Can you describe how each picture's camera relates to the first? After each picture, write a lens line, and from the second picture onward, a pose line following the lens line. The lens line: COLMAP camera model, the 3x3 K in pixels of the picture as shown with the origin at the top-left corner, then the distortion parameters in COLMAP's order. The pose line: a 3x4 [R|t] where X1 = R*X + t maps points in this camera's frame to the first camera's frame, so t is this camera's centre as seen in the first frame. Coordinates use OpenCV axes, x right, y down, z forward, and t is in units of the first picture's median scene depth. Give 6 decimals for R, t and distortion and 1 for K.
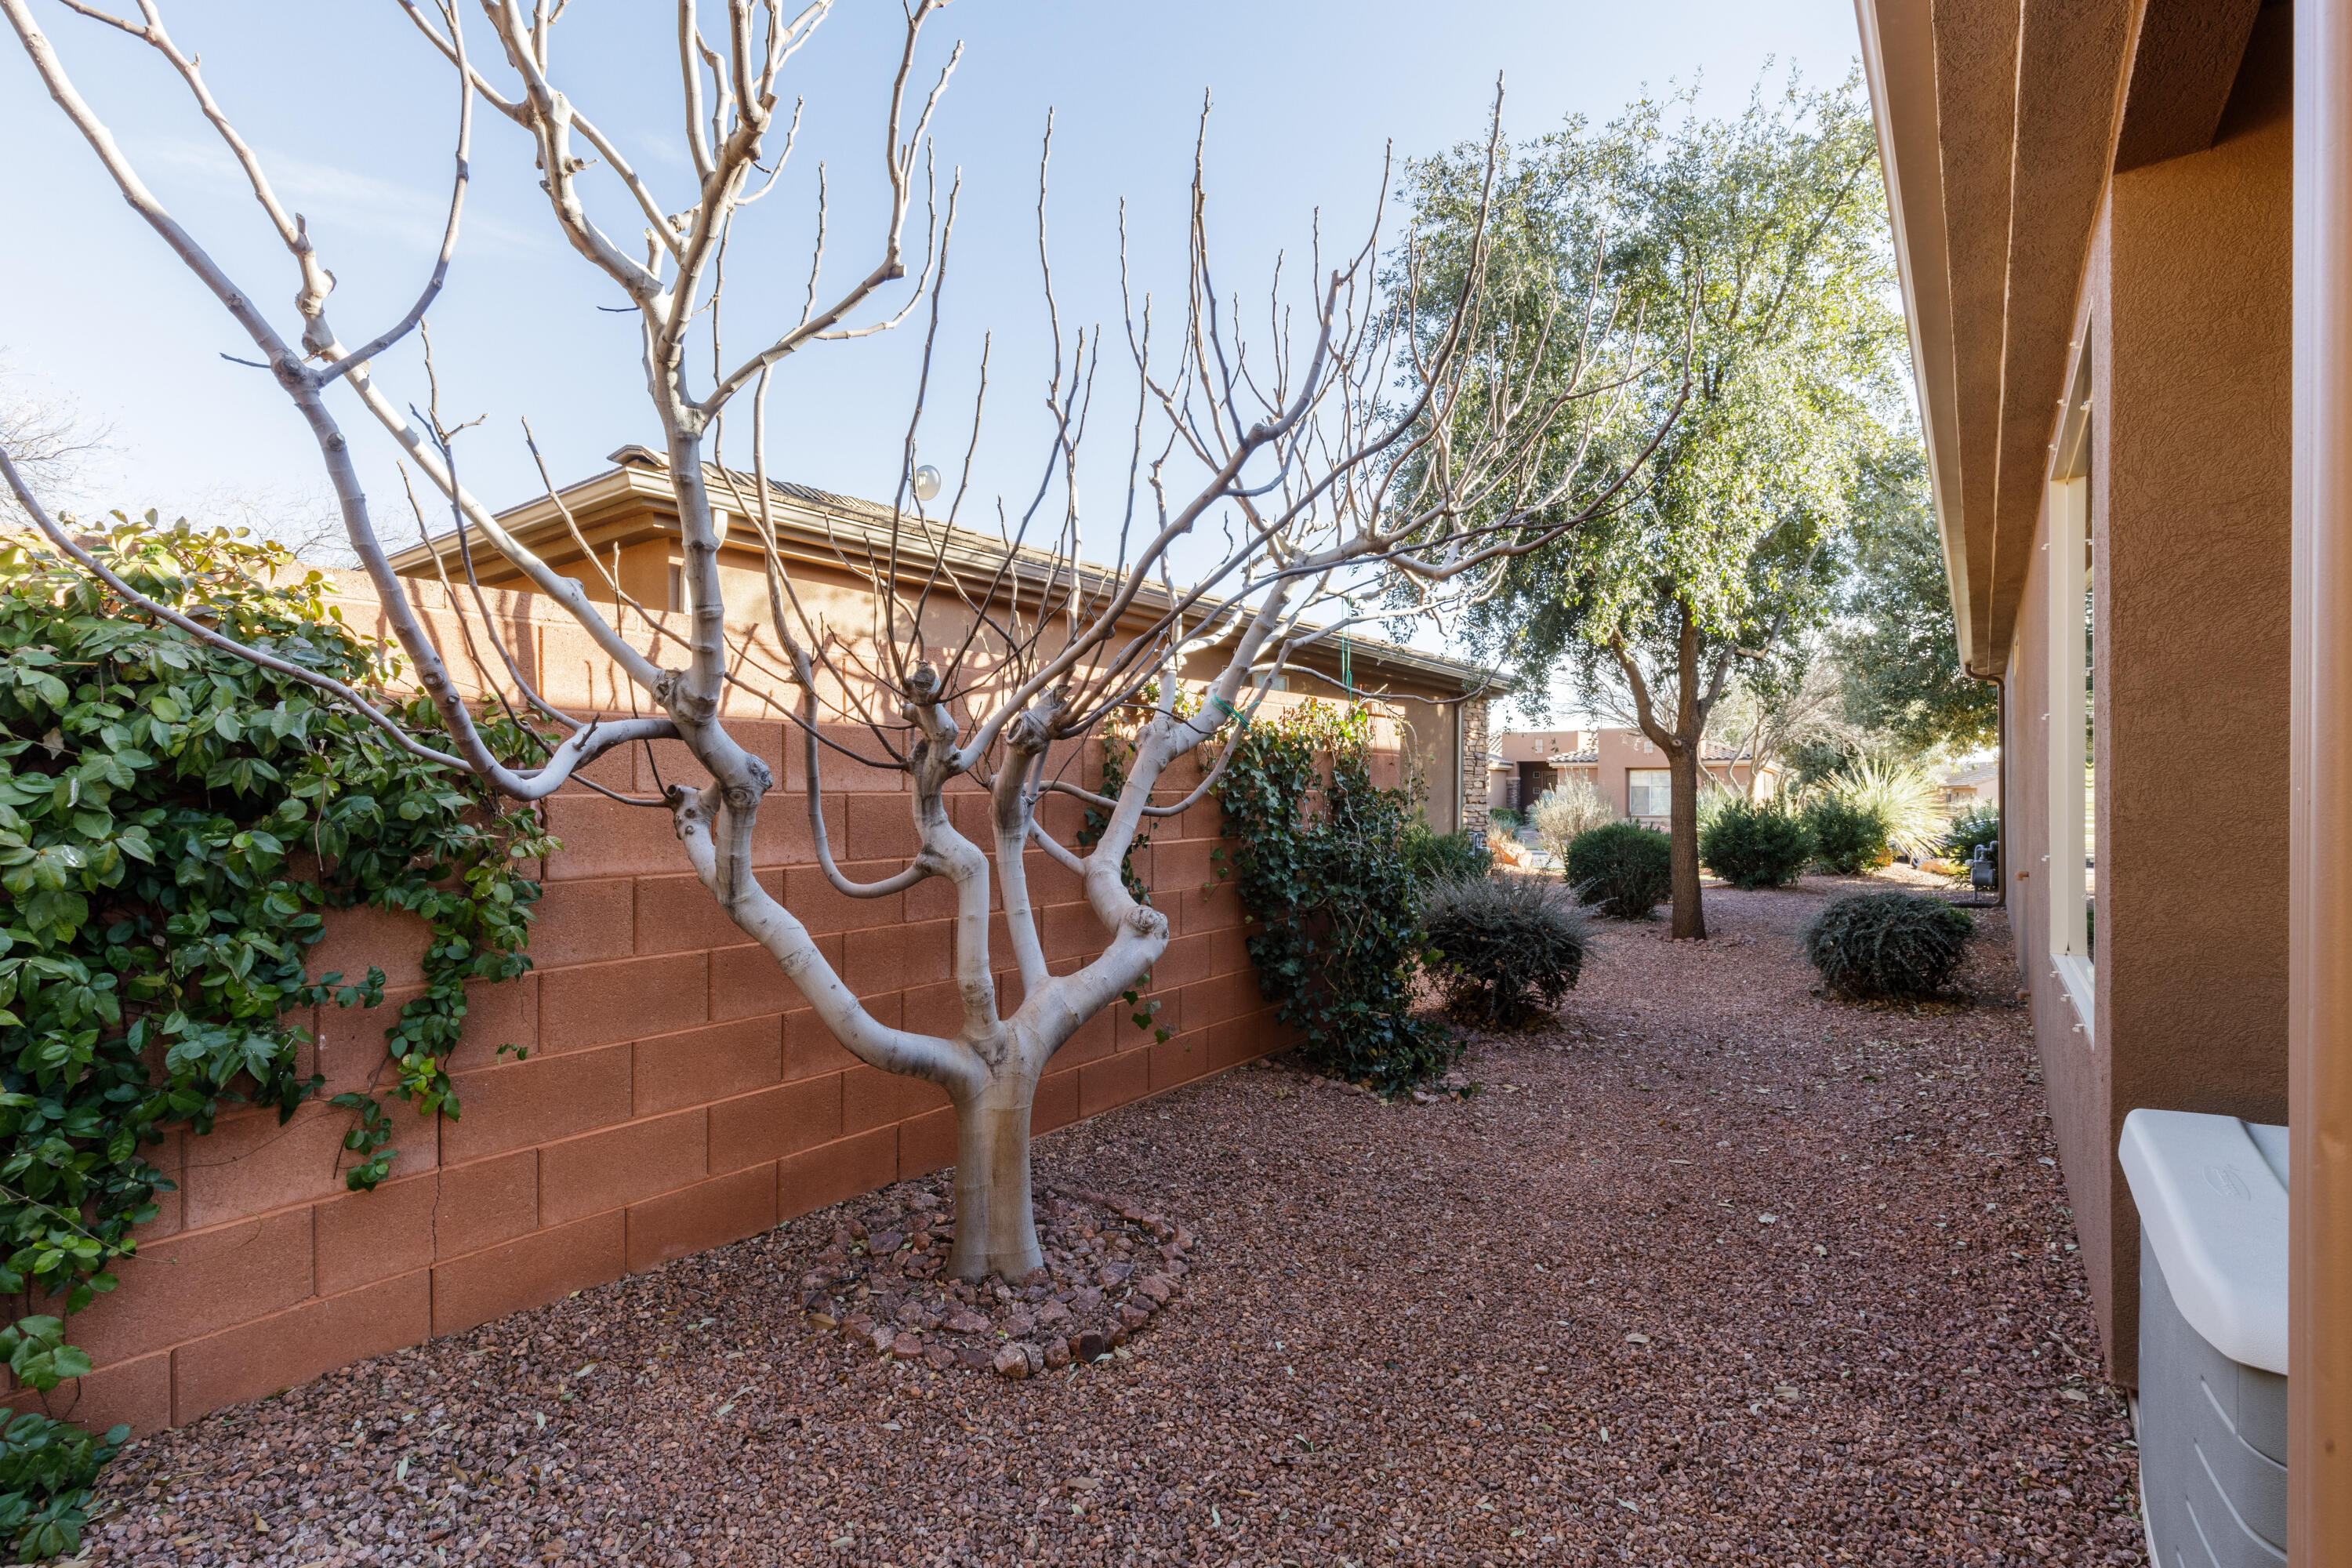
lens RADIAL K [[1054.0, 0, 1181.2], [0, 1054.0, 798.1], [0, 0, 1]] dist [0.005269, -0.000125]
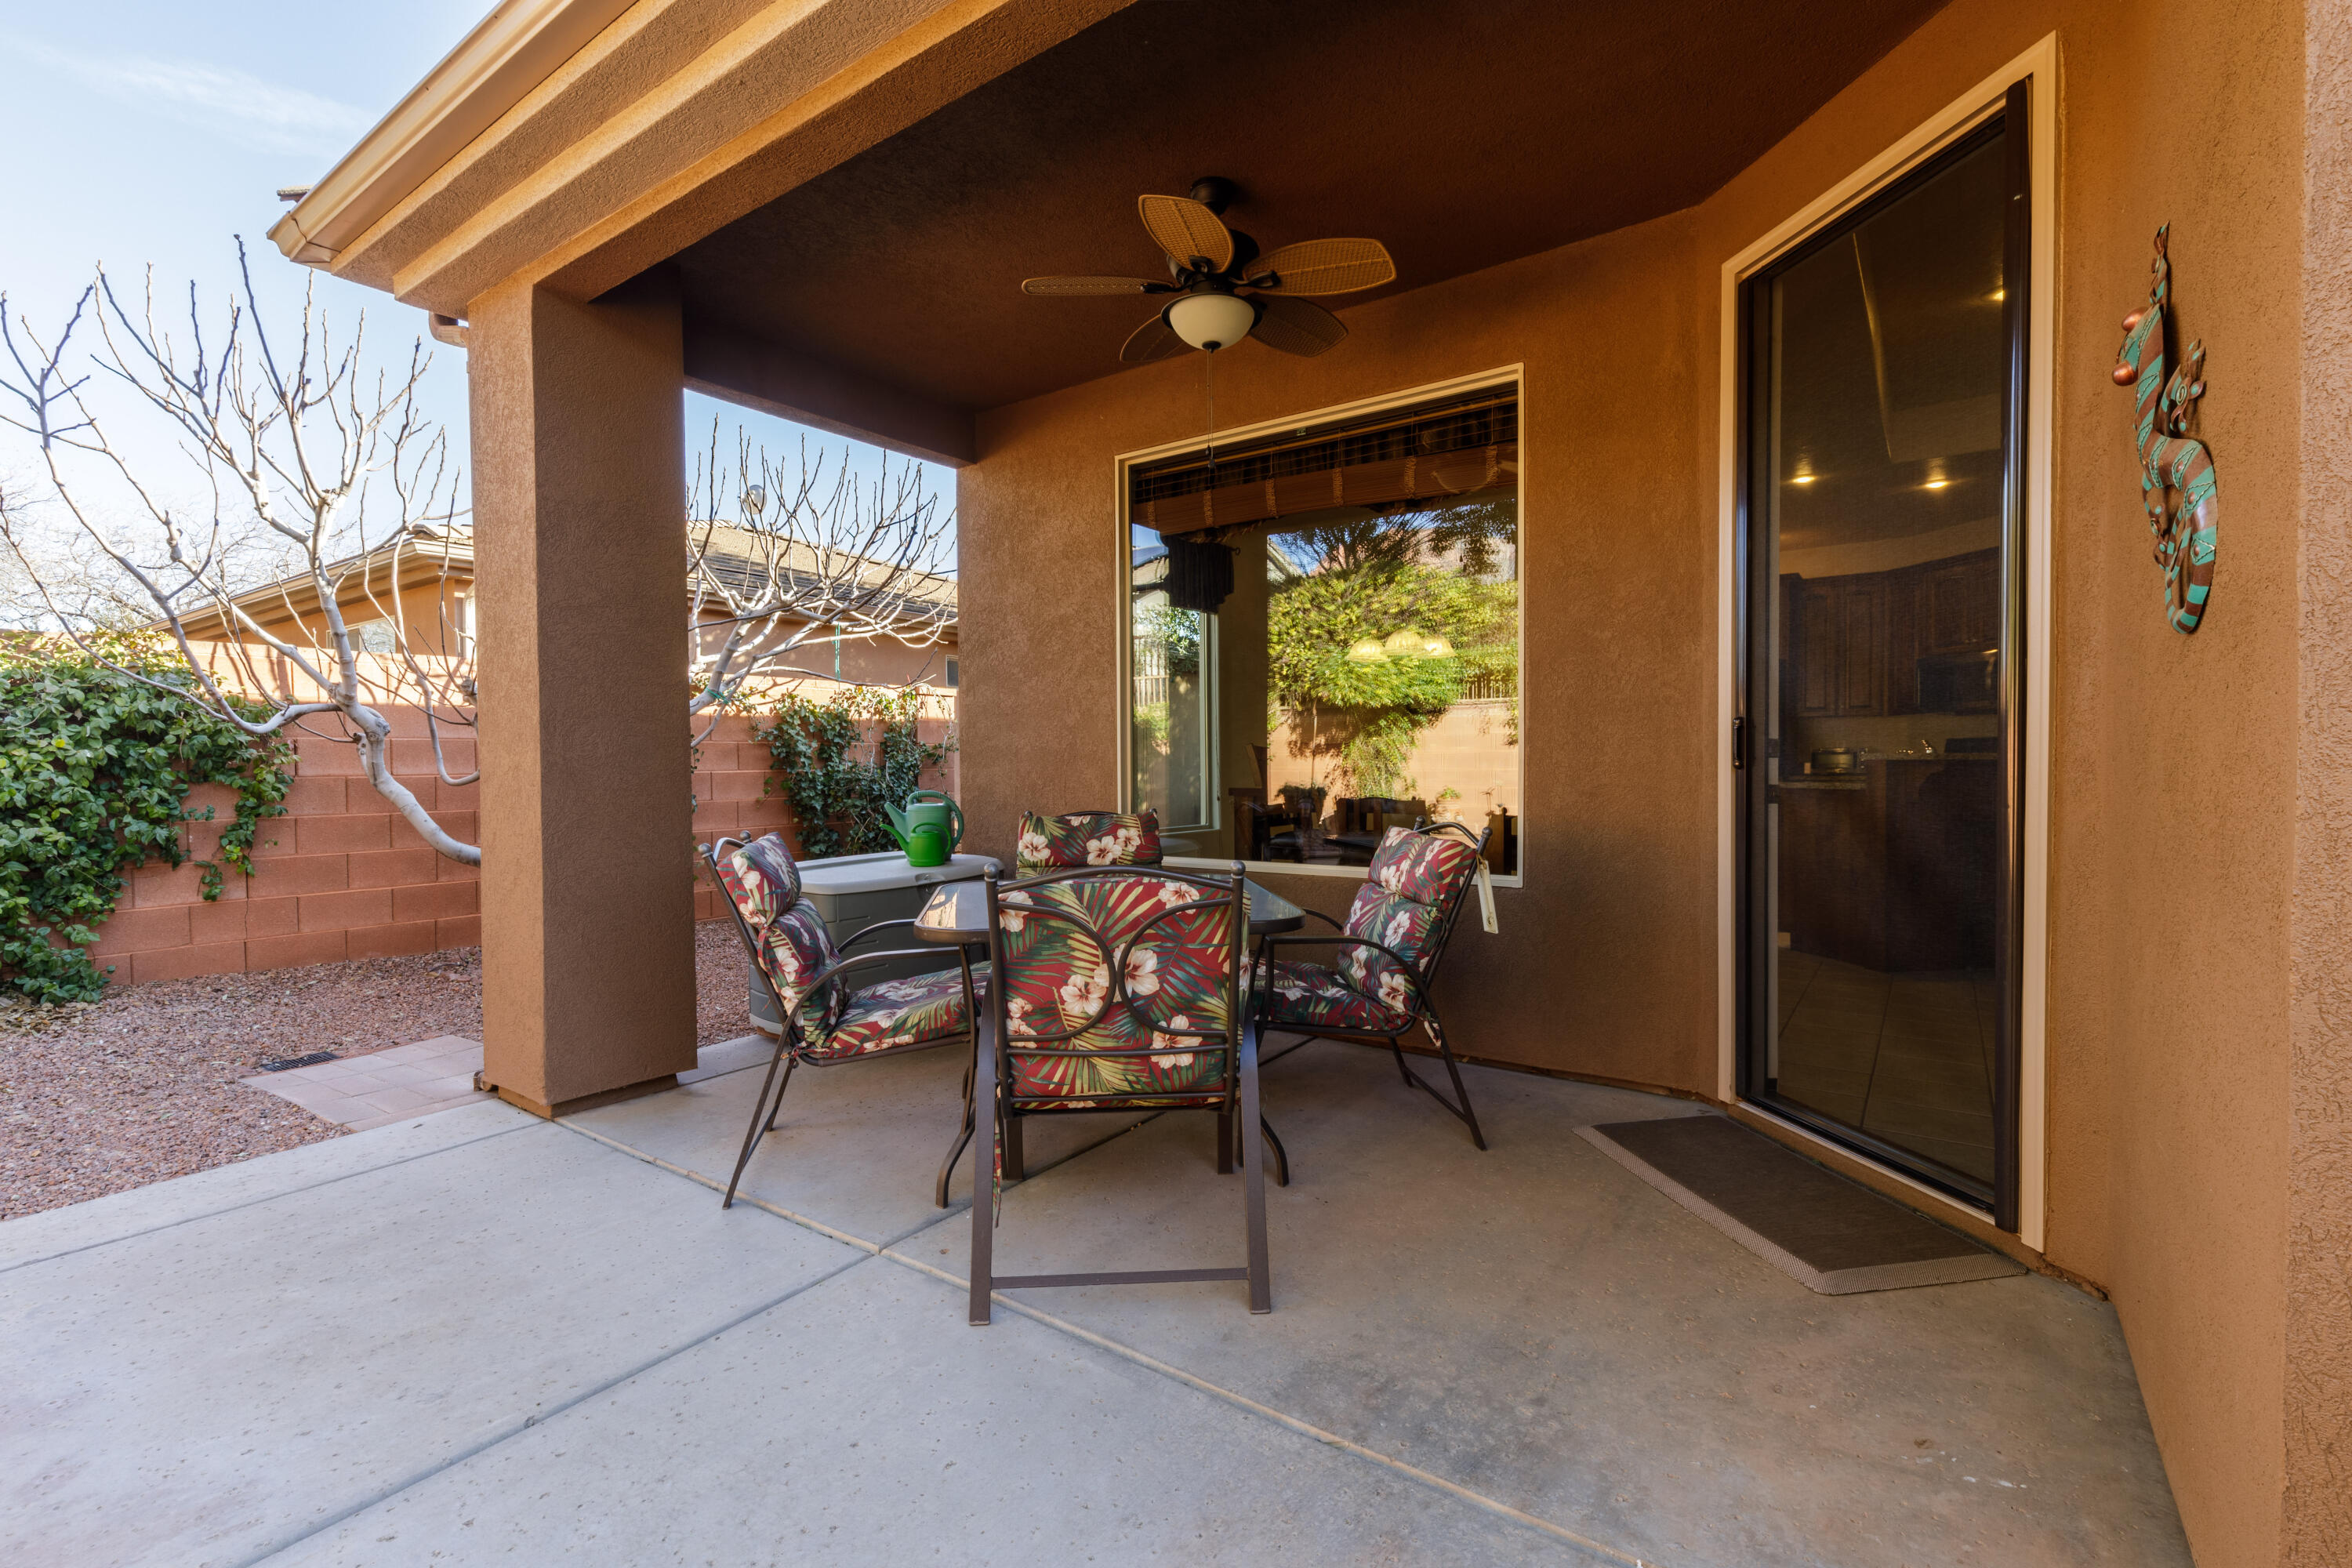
lens RADIAL K [[1054.0, 0, 1173.4], [0, 1054.0, 782.1], [0, 0, 1]] dist [0.005269, -0.000125]
pose [[0.999815, -0.002415, 0.019080, 0.575660], [0.002164, 0.999912, 0.013117, 0.032310], [-0.019110, -0.013073, 0.999732, -0.603783]]
